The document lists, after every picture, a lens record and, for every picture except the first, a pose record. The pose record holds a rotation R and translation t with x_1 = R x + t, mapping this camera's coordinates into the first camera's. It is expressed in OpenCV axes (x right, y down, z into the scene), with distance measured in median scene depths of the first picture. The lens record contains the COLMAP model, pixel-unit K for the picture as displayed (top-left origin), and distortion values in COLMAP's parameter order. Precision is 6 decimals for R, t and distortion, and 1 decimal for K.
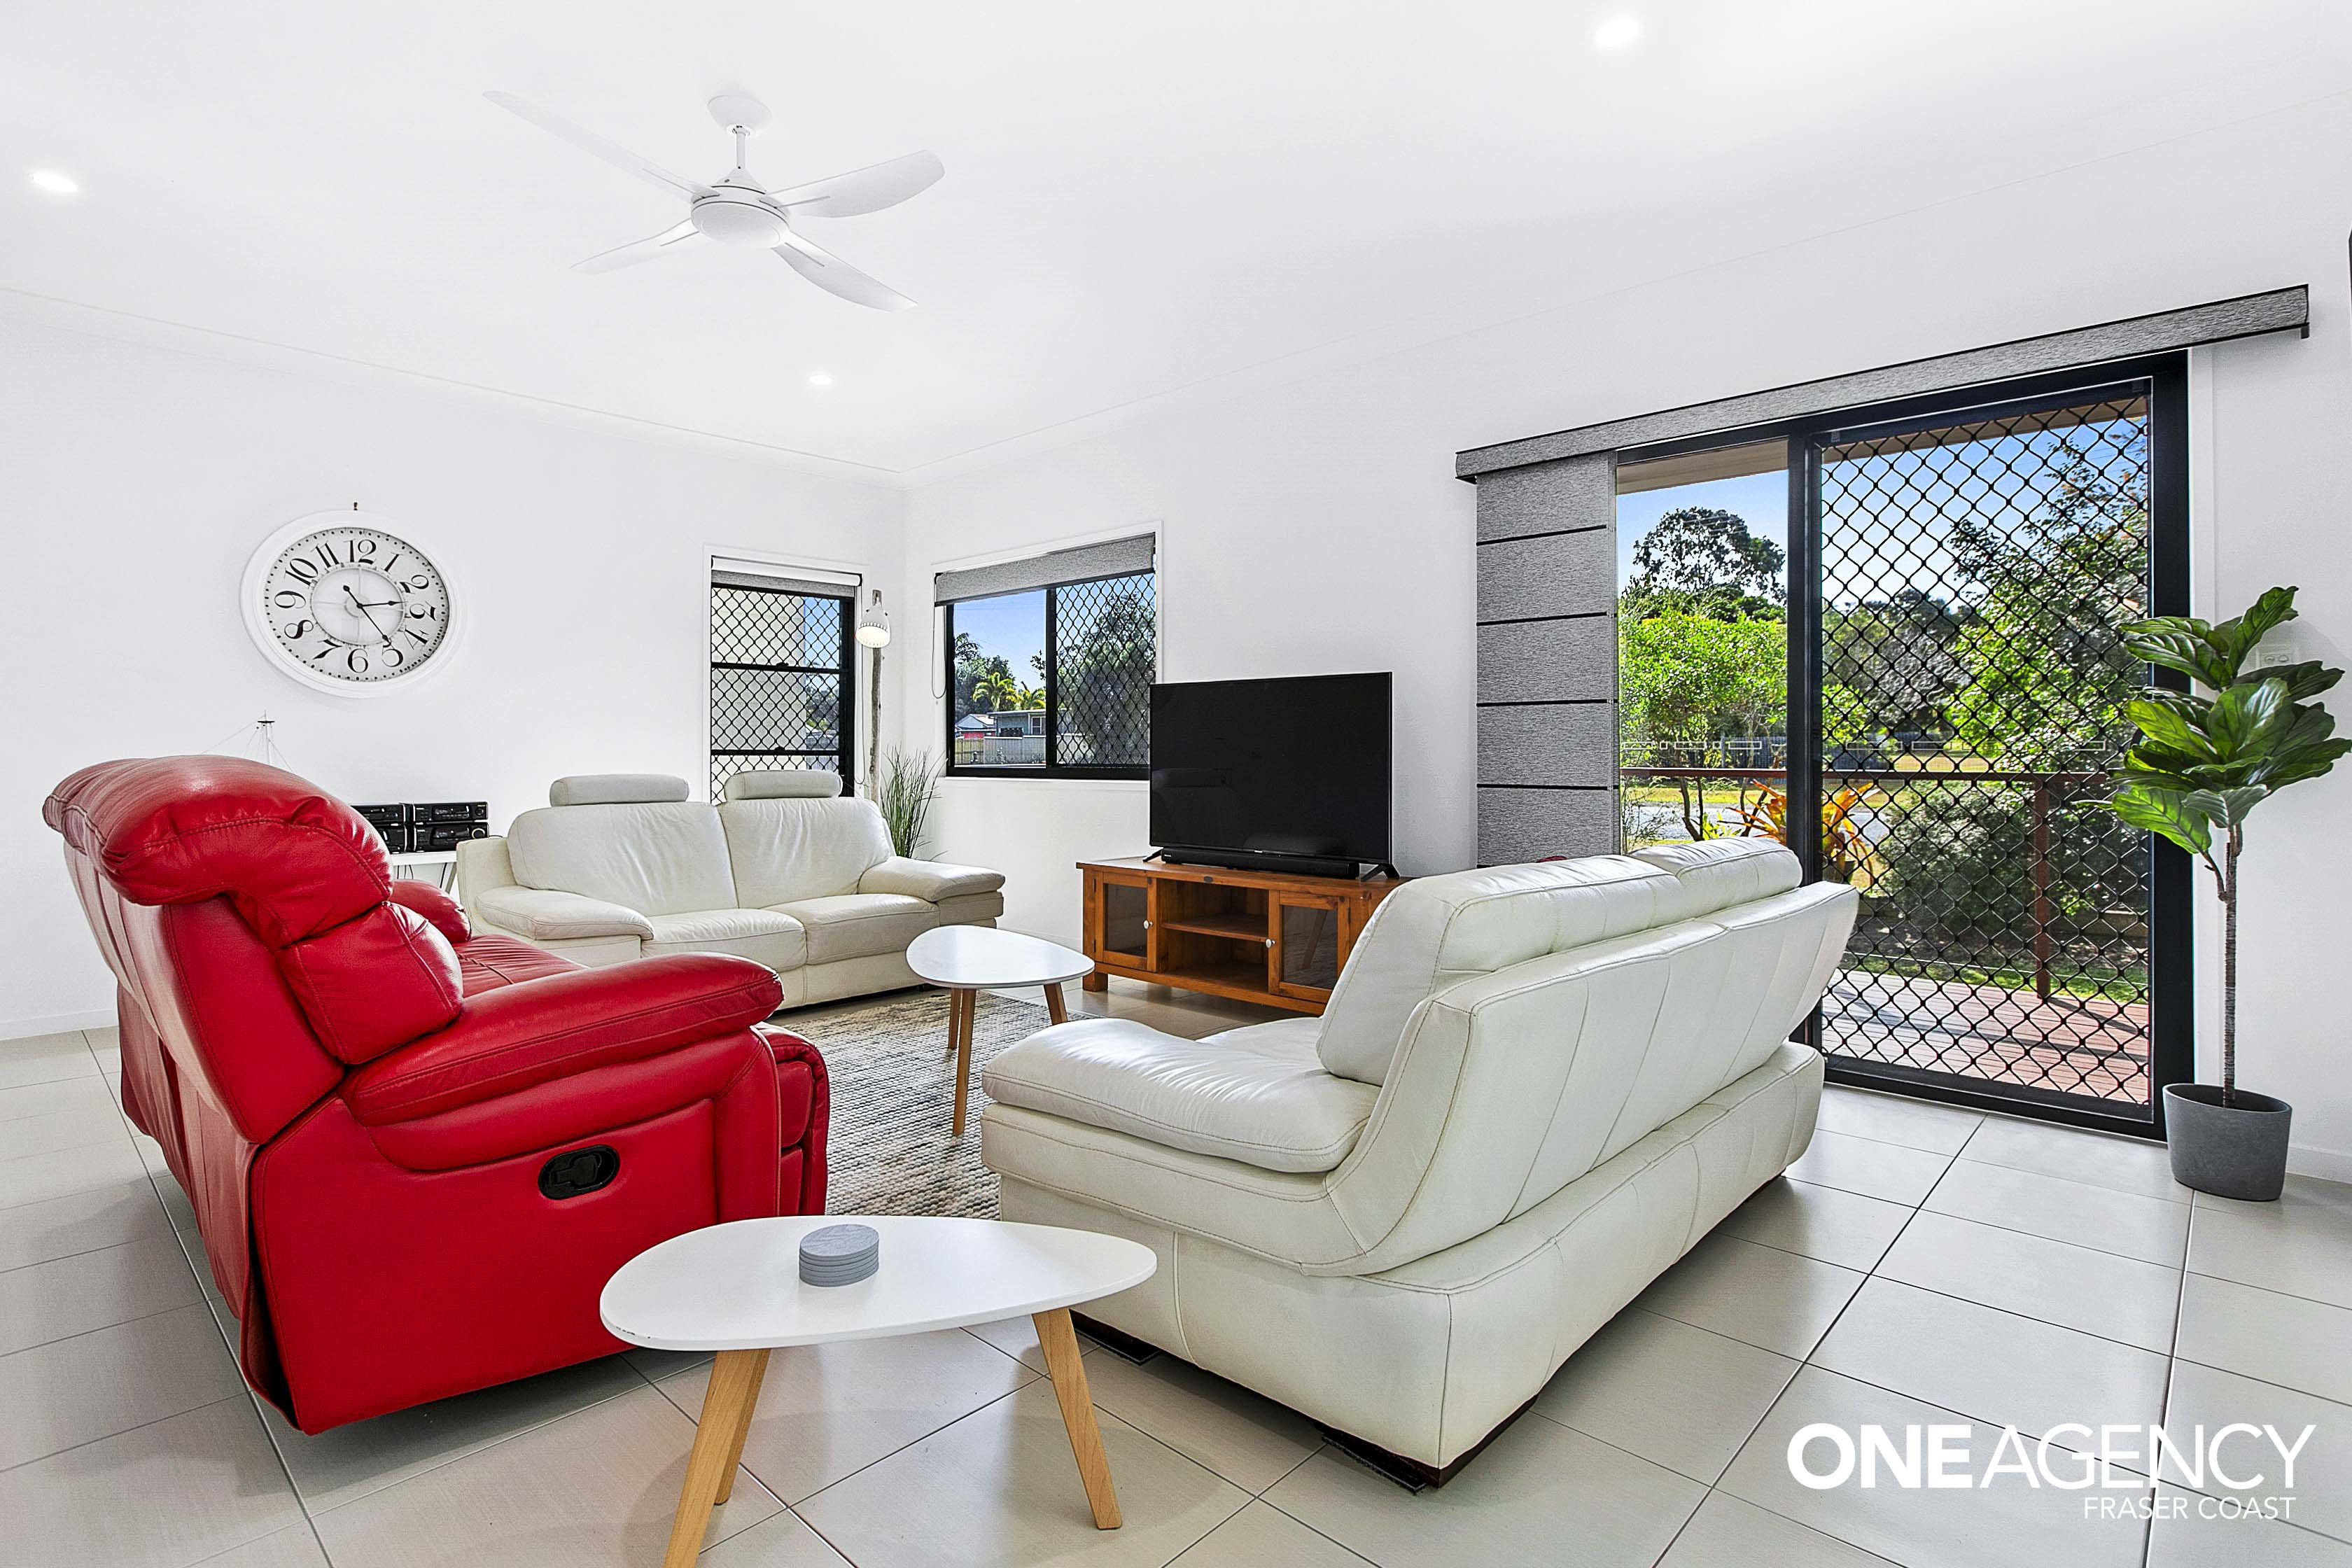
lens RADIAL K [[1127.0, 0, 1171.0], [0, 1127.0, 765.8], [0, 0, 1]] dist [0.002697, 0.000261]
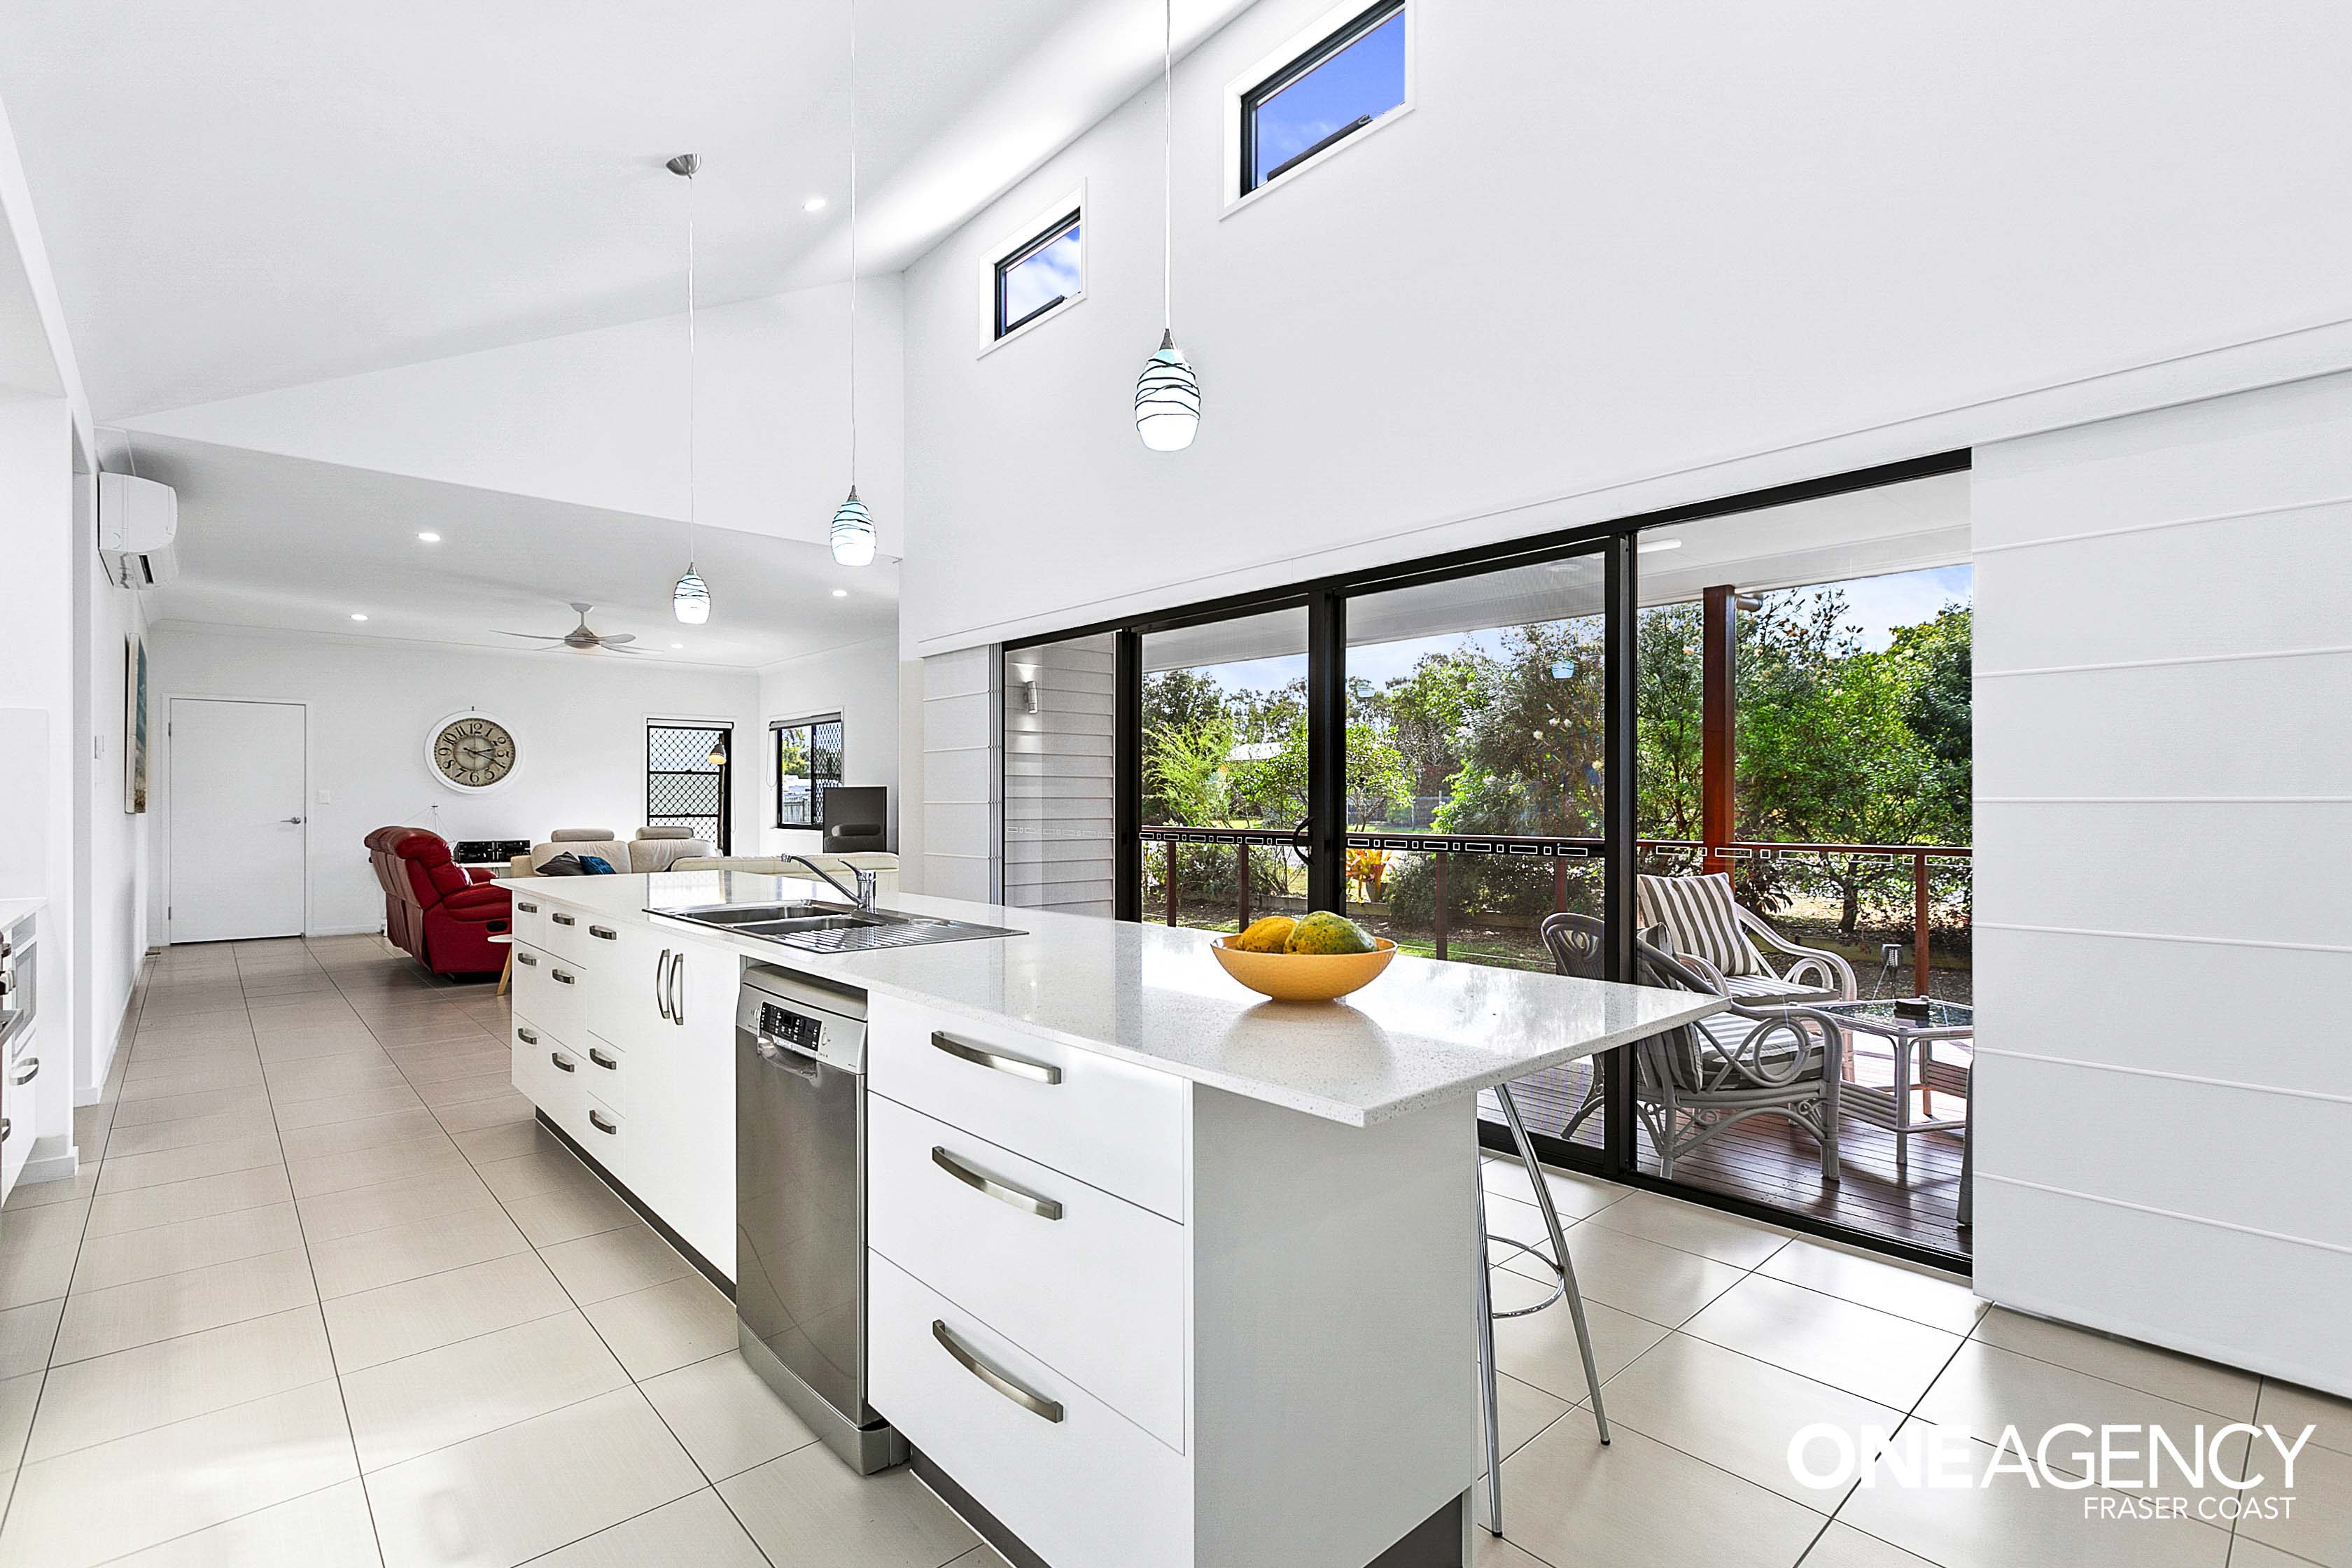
lens RADIAL K [[1072.2, 0, 1181.6], [0, 1072.2, 803.3], [0, 0, 1]] dist [0.005157, -0.000111]
pose [[0.996846, 0.006463, -0.079101, 0.854470], [-0.007224, 0.999930, -0.009342, -0.030230], [0.079035, 0.009884, 0.996823, -1.022108]]
